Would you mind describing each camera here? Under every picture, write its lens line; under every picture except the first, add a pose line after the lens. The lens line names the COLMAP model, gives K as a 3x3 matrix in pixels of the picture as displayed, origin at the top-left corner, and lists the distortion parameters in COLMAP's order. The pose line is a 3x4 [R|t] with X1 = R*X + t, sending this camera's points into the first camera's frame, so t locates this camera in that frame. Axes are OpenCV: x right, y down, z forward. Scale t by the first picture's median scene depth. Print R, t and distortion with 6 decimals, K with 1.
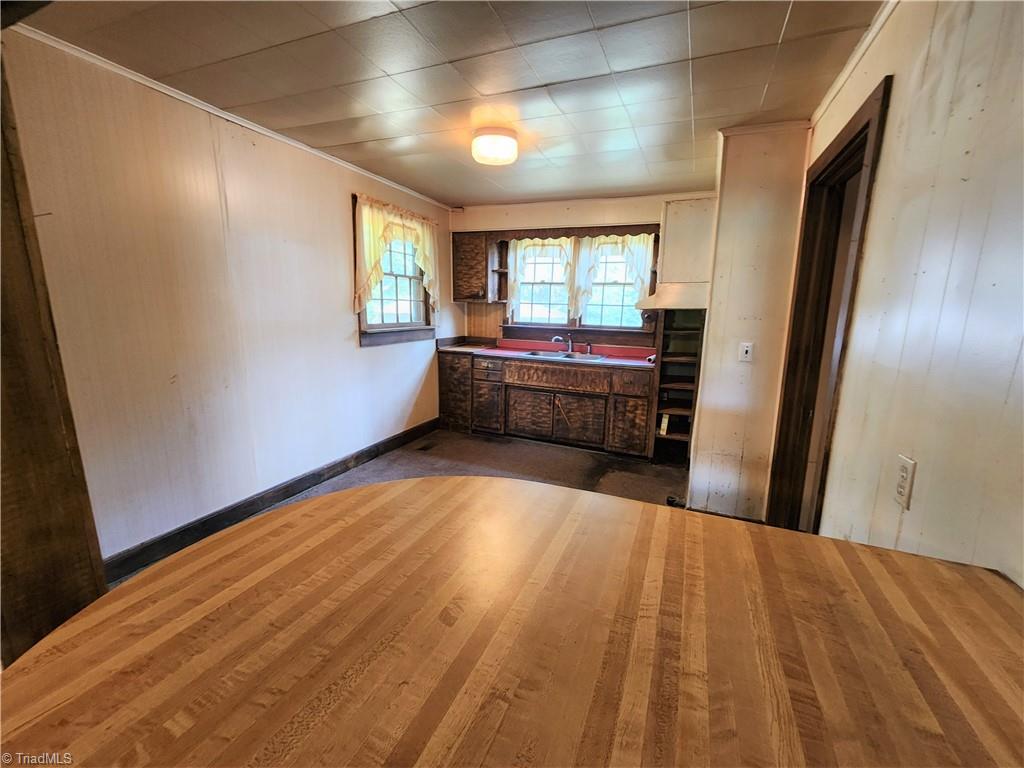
lens RADIAL K [[419.5, 0, 516.2], [0, 419.5, 384.4], [0, 0, 1]] dist [0.002484, -0.000023]
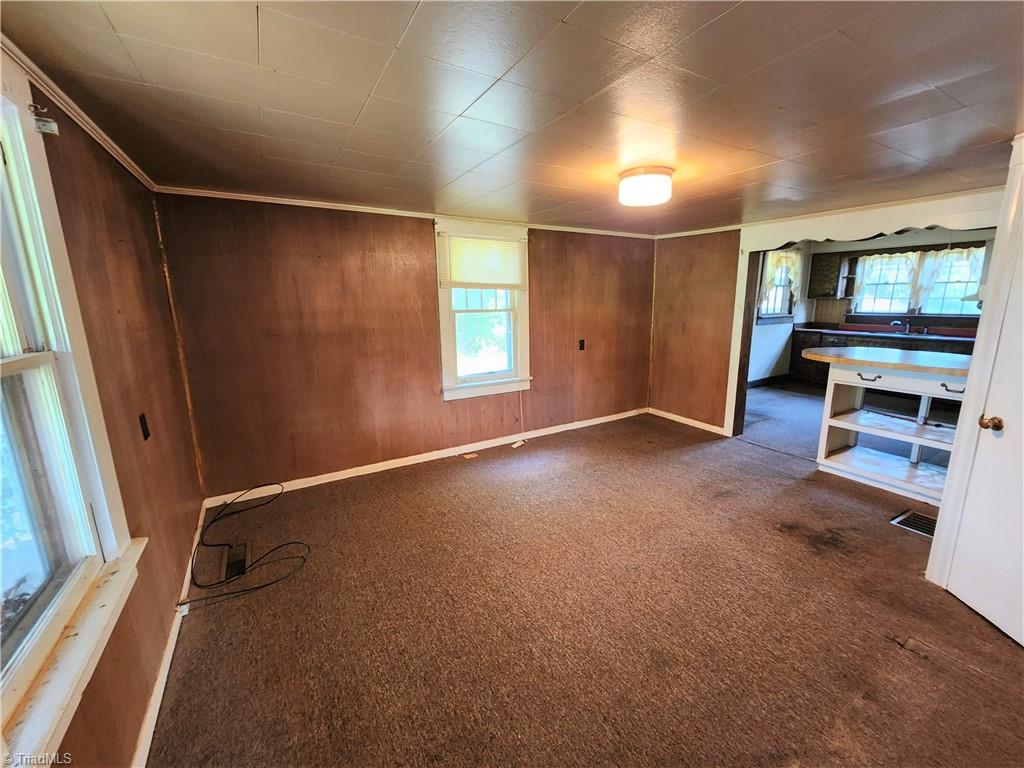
lens RADIAL K [[419.5, 0, 517.8], [0, 419.5, 386.4], [0, 0, 1]] dist [0.002484, -0.000023]
pose [[0.809937, 0.089275, -0.579683, -0.096598], [-0.080948, 0.995904, 0.040275, 0.153849], [0.580904, 0.014304, 0.813846, -0.914094]]
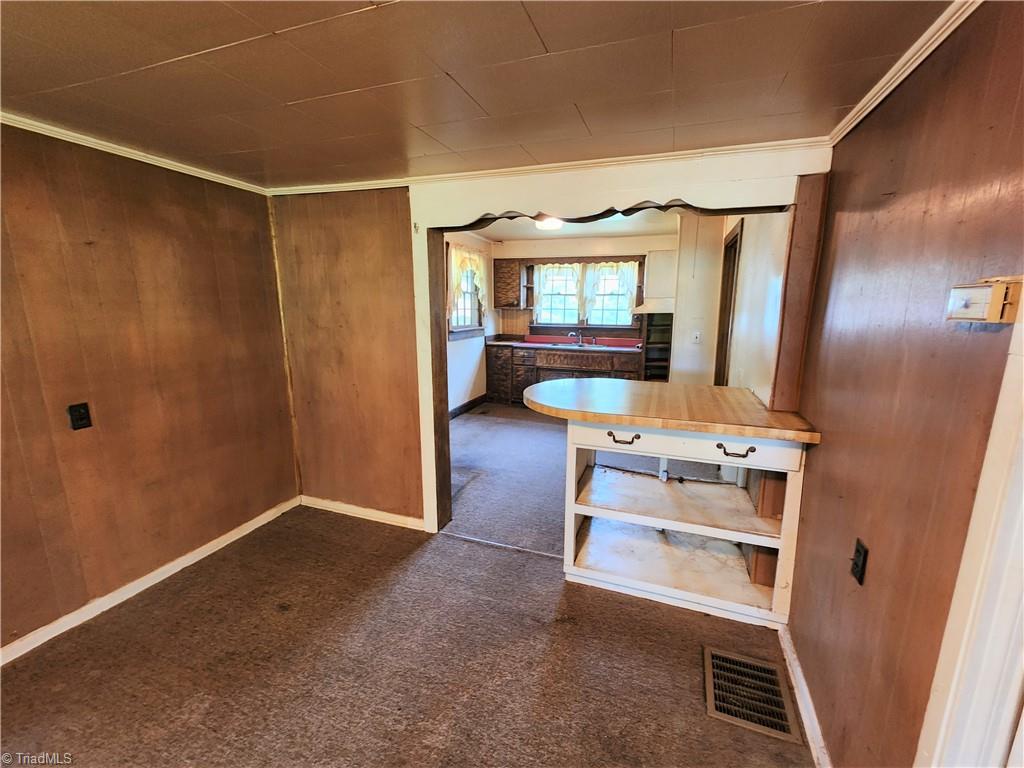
lens RADIAL K [[419.5, 0, 515.8], [0, 419.5, 385.7], [0, 0, 1]] dist [0.002484, -0.000023]
pose [[0.998489, -0.025153, 0.048853, -0.165066], [0.025055, 0.999683, 0.002612, 0.056189], [-0.048903, -0.001385, 0.998803, -0.401548]]
